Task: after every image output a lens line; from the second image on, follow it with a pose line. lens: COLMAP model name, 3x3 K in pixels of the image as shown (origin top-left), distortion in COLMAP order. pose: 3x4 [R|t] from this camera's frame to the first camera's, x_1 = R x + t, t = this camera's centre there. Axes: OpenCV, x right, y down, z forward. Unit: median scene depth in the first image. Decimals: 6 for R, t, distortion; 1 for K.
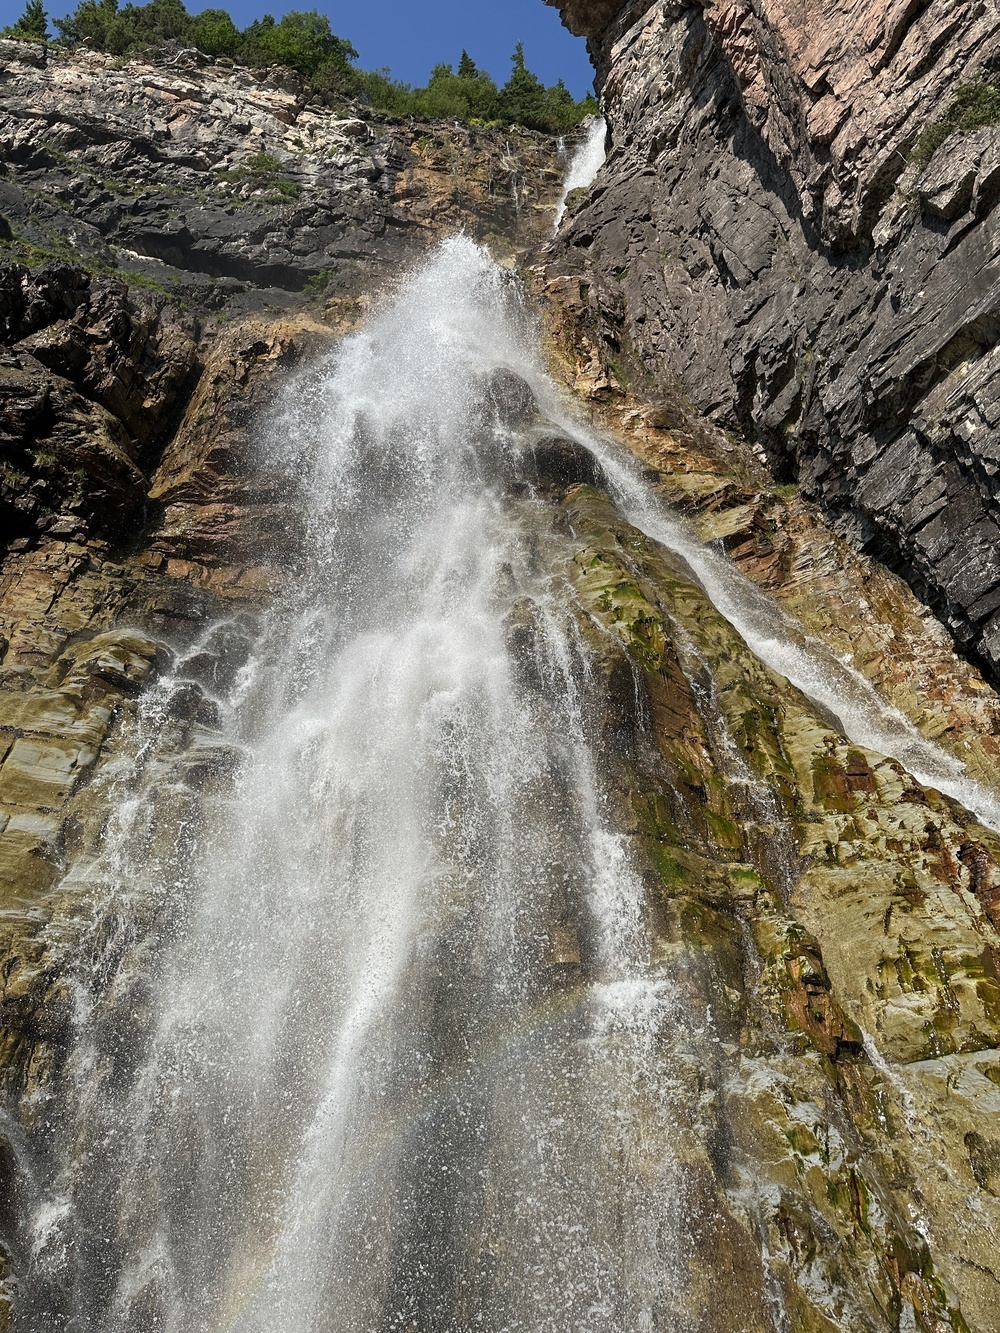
lens RADIAL K [[927.0, 0, 500.0], [0, 927.0, 666.5], [0, 0, 1]] dist [0.060044, -0.072649]
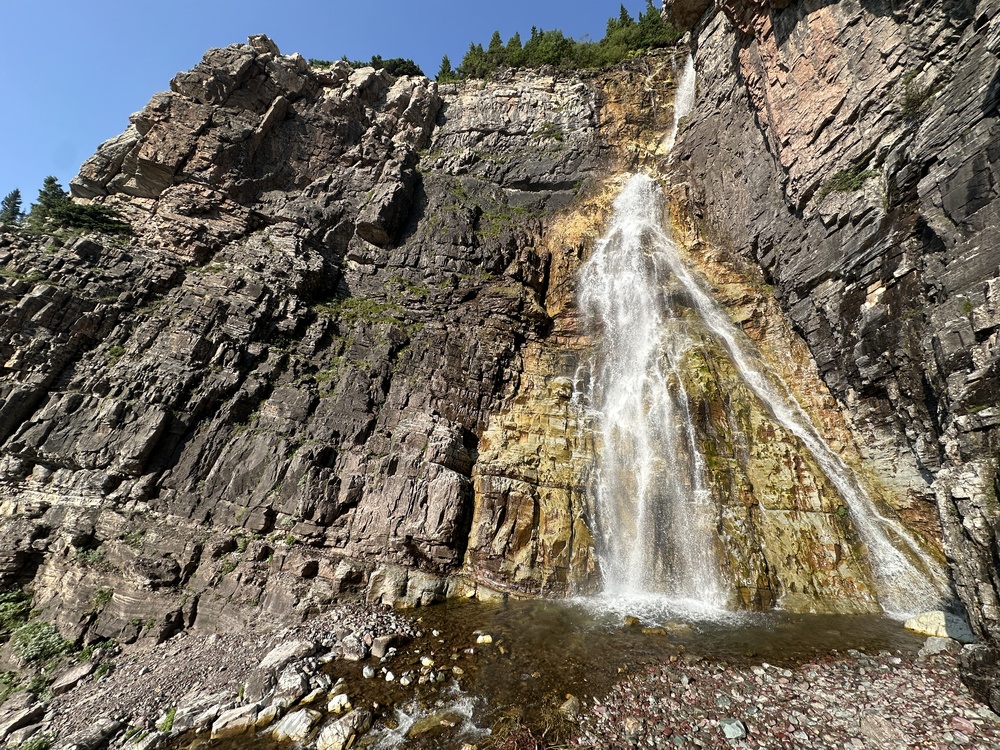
lens RADIAL K [[396.2, 0, 500.0], [0, 396.2, 375.0], [0, 0, 1]] dist [-0.000315, -0.000038]
pose [[0.933891, -0.040738, -0.355229, -0.037893], [0.136659, 0.958728, 0.249327, -0.384172], [0.330411, -0.281390, 0.900915, -0.442992]]
